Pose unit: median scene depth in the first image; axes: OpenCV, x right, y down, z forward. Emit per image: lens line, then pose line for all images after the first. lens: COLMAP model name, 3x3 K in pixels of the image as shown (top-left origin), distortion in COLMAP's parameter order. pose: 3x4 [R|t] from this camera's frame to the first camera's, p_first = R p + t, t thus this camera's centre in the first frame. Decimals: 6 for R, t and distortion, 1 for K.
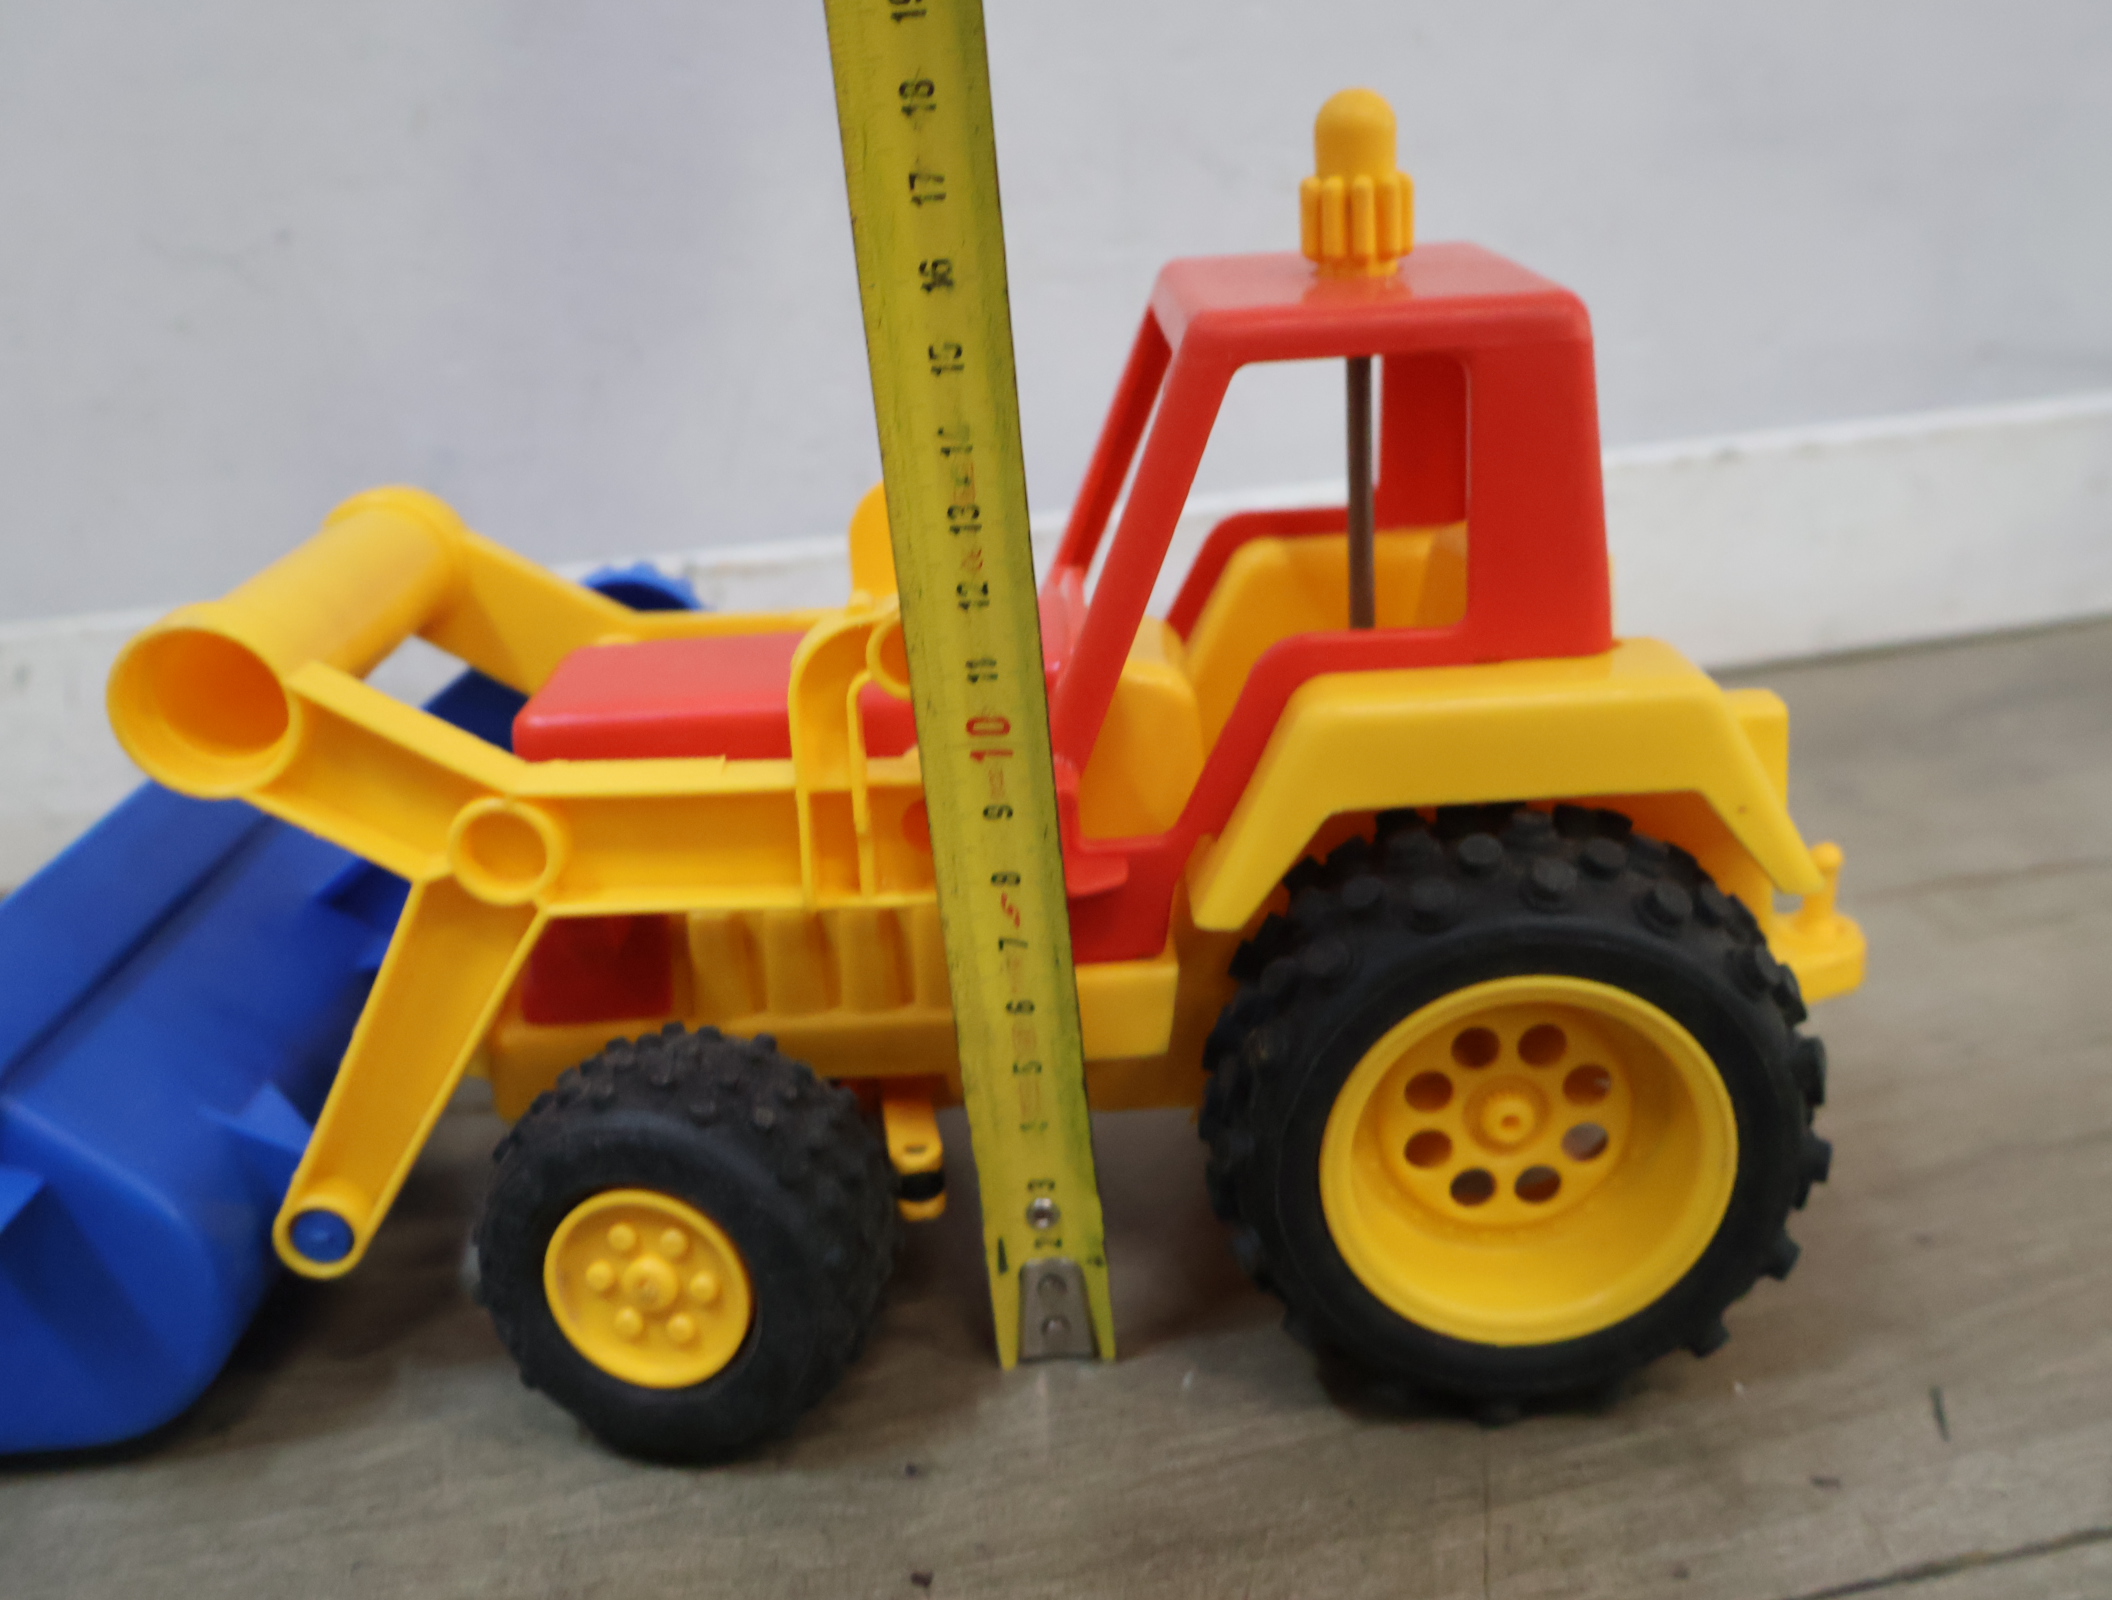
lens RADIAL K [[2056.8, 0, 1061.7], [0, 2056.8, 820.0], [0, 0, 1]] dist [0.007677, 0.000000]
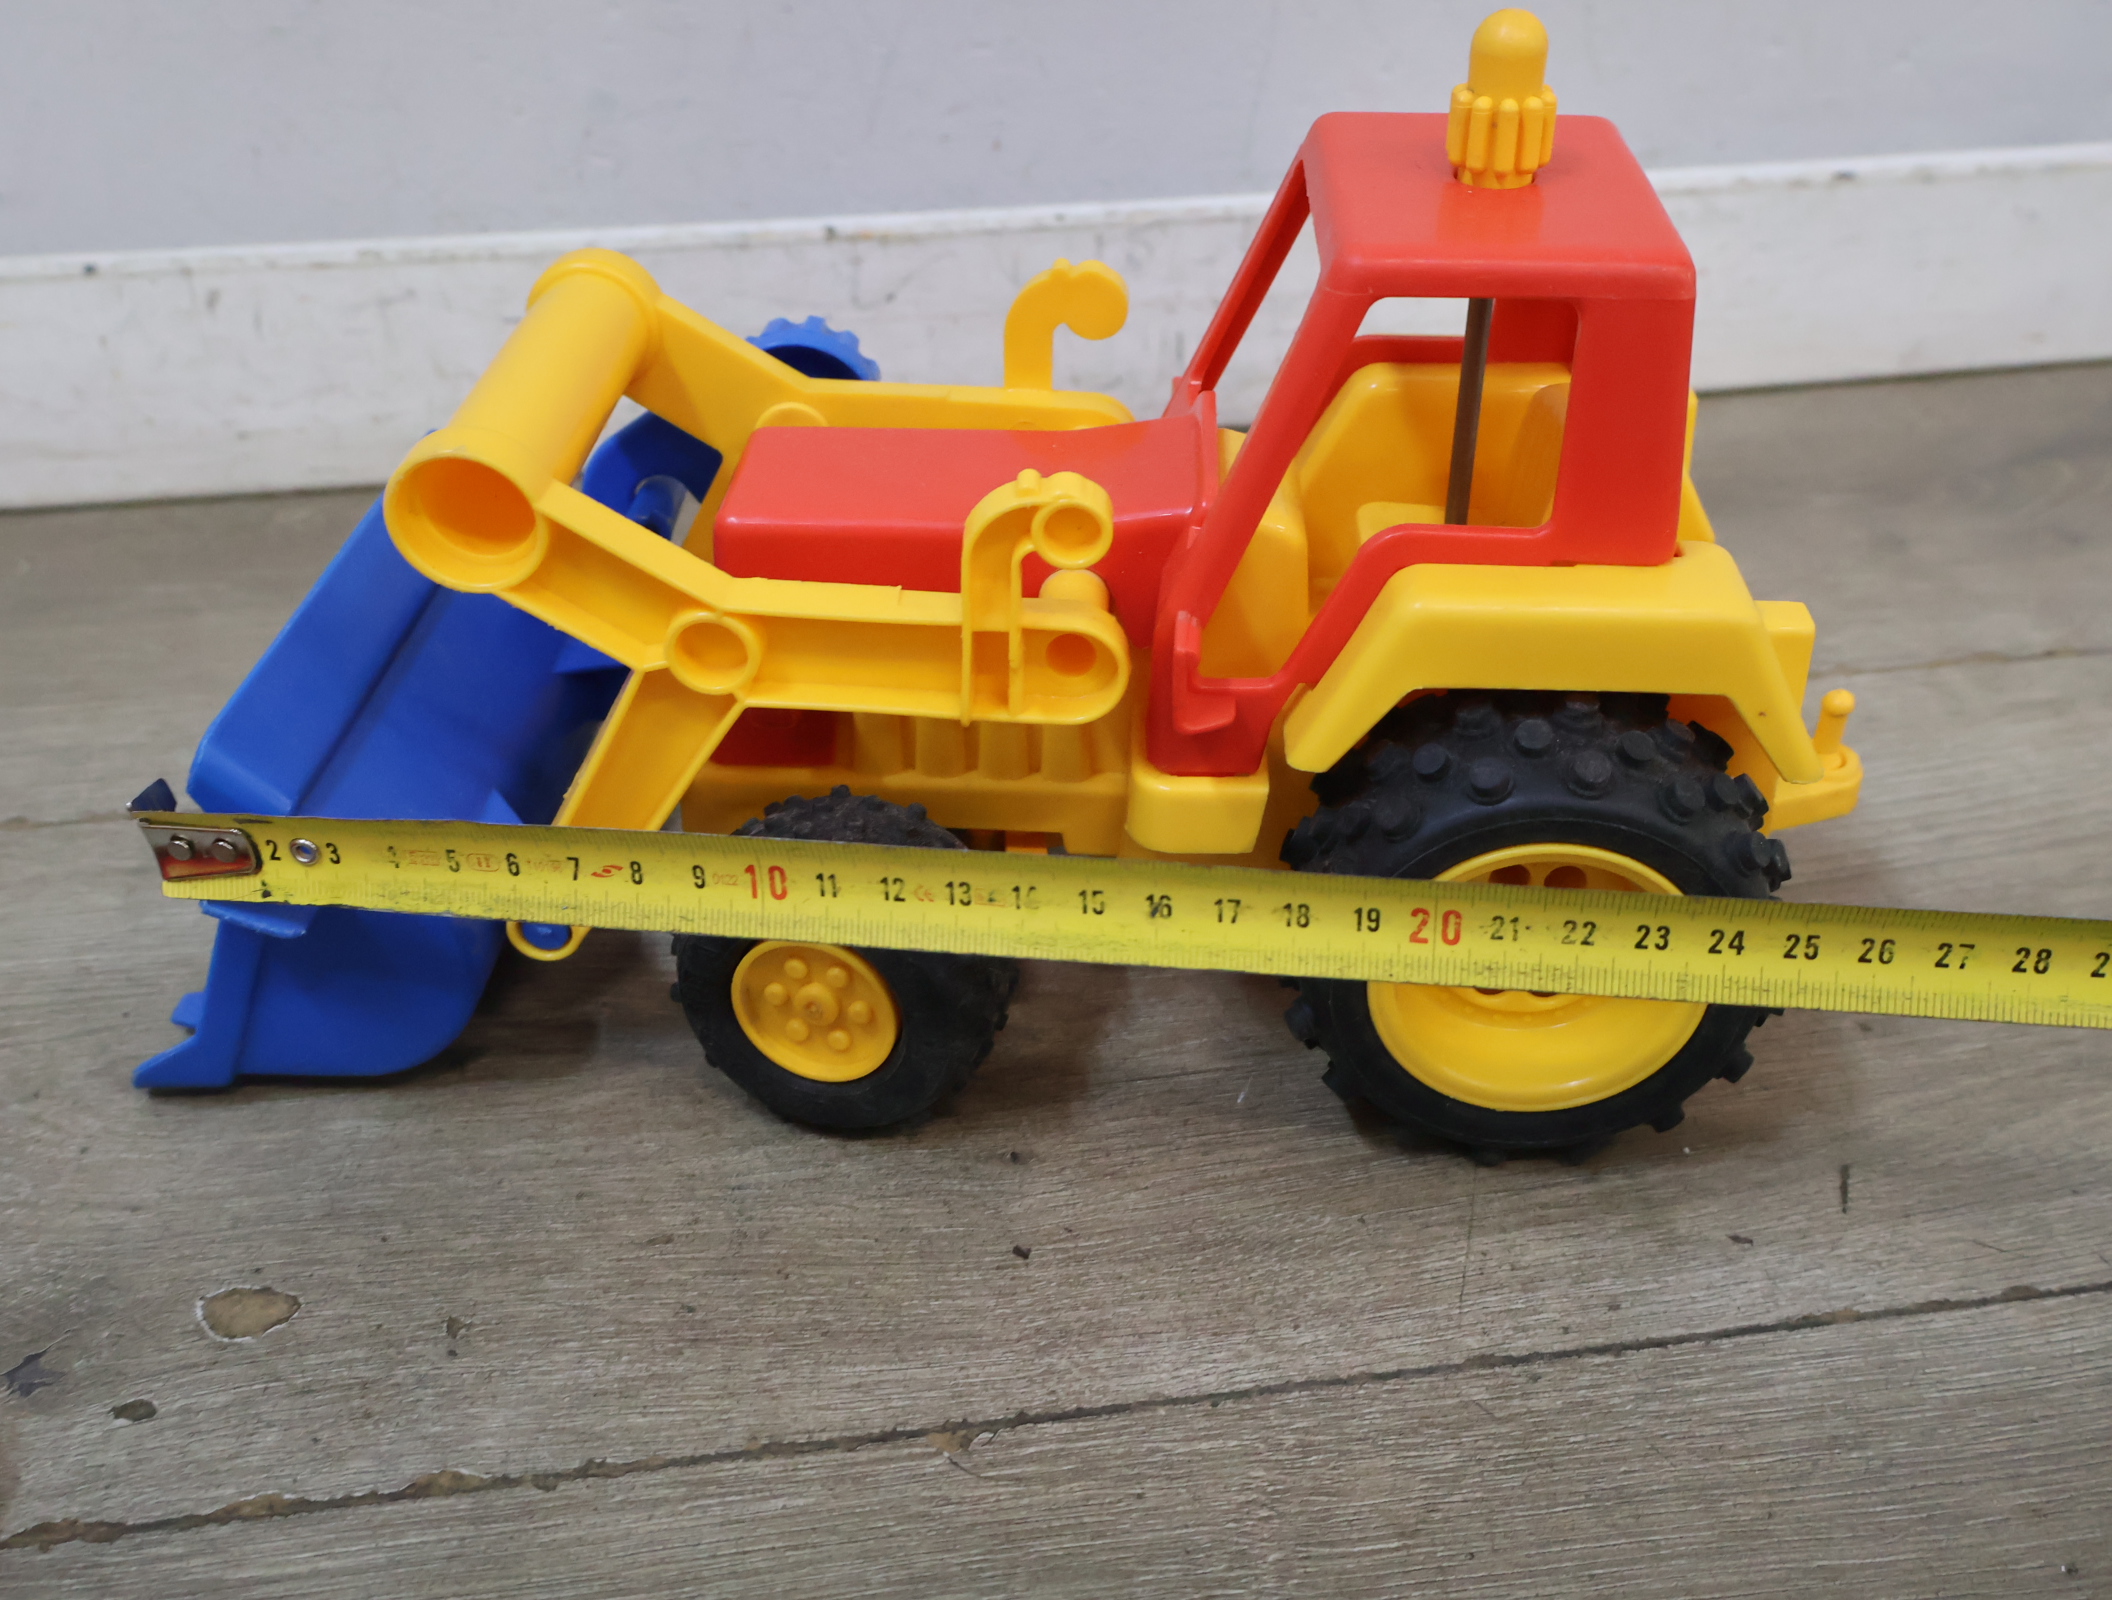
lens RADIAL K [[2056.8, 0, 1055.3], [0, 2056.8, 811.9], [0, 0, 1]] dist [0.007677, 0.000000]
pose [[0.996468, 0.082179, -0.017288, -0.045592], [-0.075318, 0.965617, 0.248820, -0.206919], [0.037141, -0.246639, 0.968396, -0.165280]]
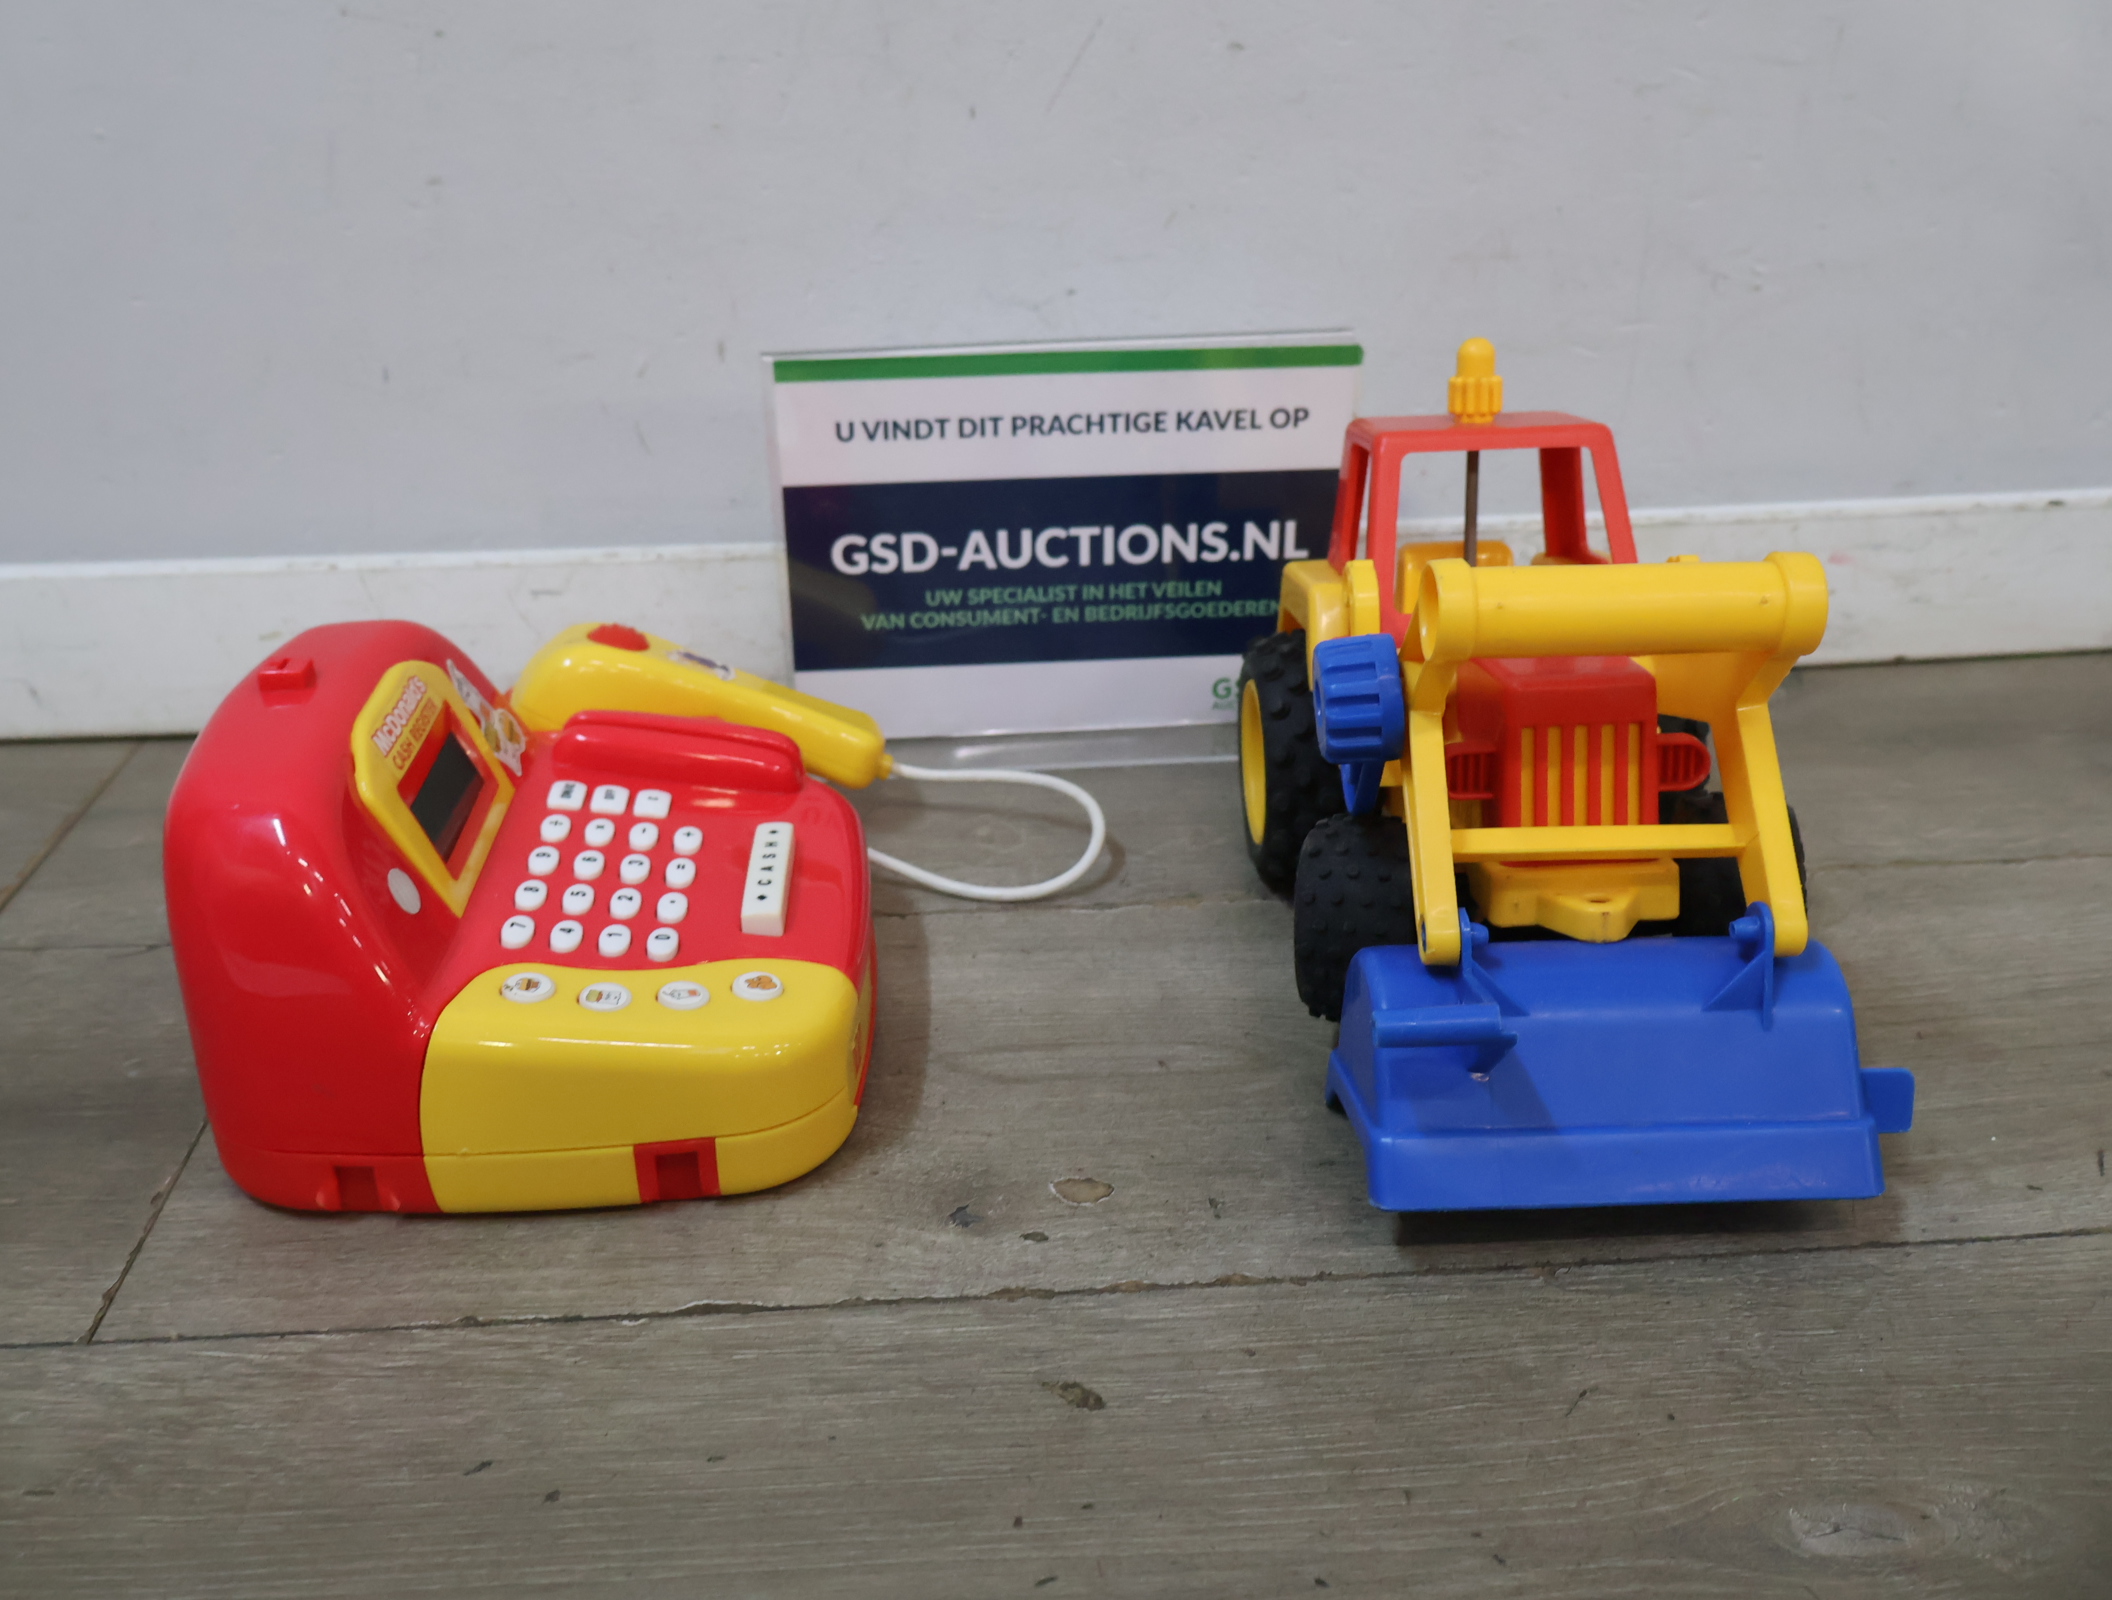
lens RADIAL K [[2056.8, 0, 1046.5], [0, 2056.8, 800.8], [0, 0, 1]] dist [0.007677, 0.000000]
pose [[0.989171, 0.104571, -0.102980, -0.381682], [-0.091360, 0.987869, 0.125572, -0.195432], [0.114862, -0.114804, 0.986725, -0.965666]]
